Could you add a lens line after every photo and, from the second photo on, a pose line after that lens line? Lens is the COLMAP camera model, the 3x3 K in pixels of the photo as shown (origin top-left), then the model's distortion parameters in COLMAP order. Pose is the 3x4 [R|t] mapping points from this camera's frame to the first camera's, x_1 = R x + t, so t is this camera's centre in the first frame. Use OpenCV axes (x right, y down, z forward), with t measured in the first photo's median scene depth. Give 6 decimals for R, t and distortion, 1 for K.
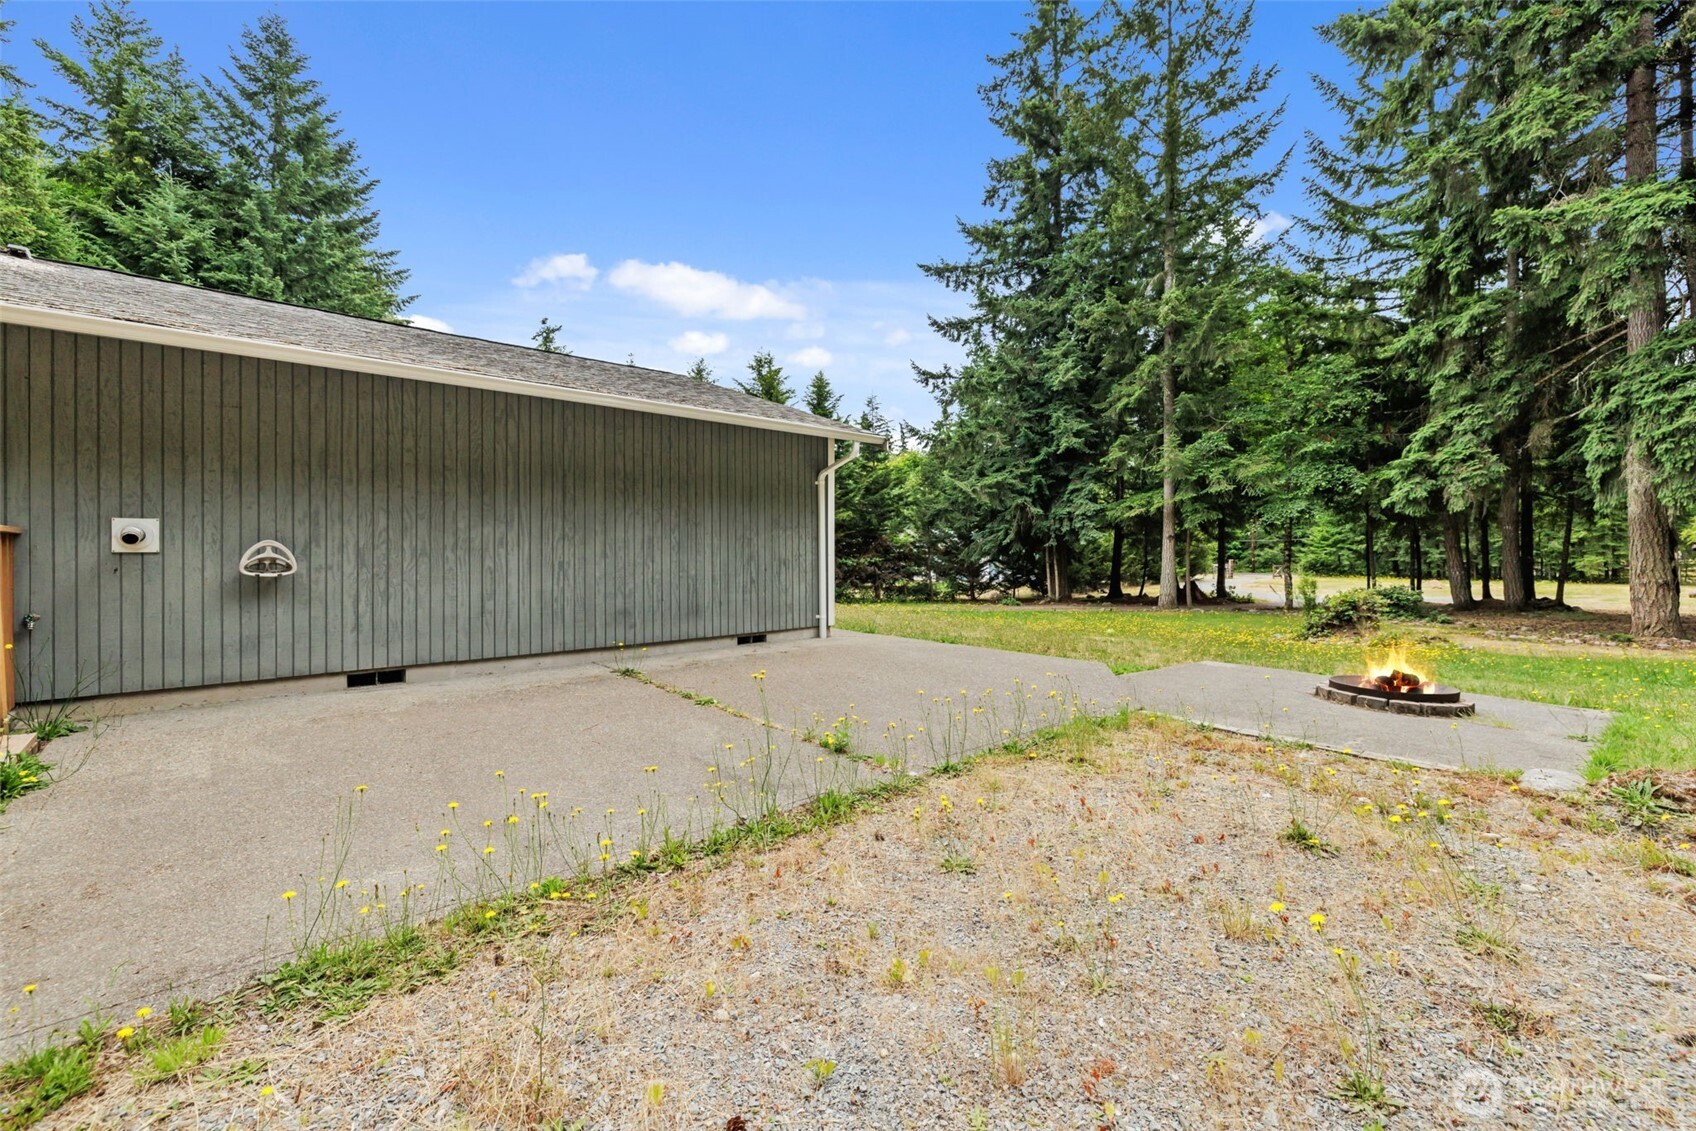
lens RADIAL K [[724.6, 0, 848.5], [0, 724.6, 559.0], [0, 0, 1]] dist [-0.004974, -0.000027]
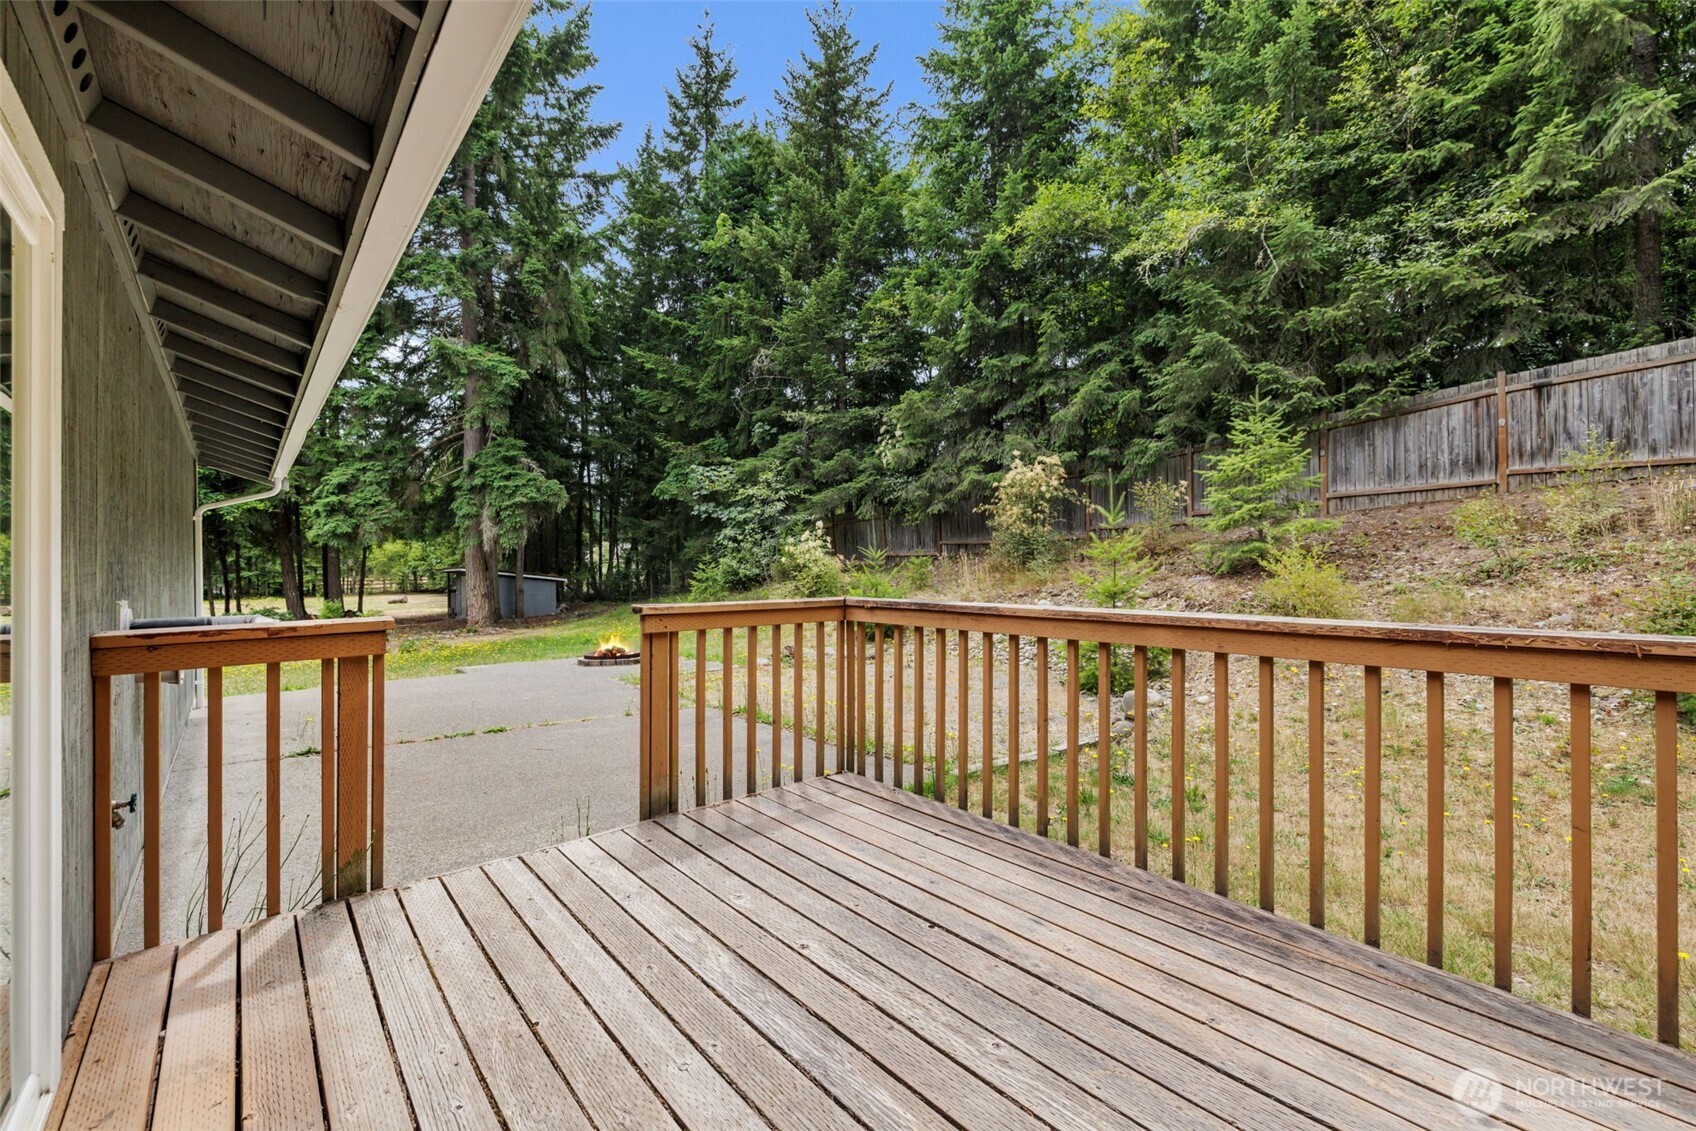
lens RADIAL K [[724.6, 0, 848.5], [0, 724.6, 559.0], [0, 0, 1]] dist [-0.004974, -0.000027]
pose [[0.063905, 0.005199, 0.997942, -0.264784], [0.016169, 0.999850, -0.006244, -0.013025], [-0.997825, 0.016535, 0.063811, 0.050159]]
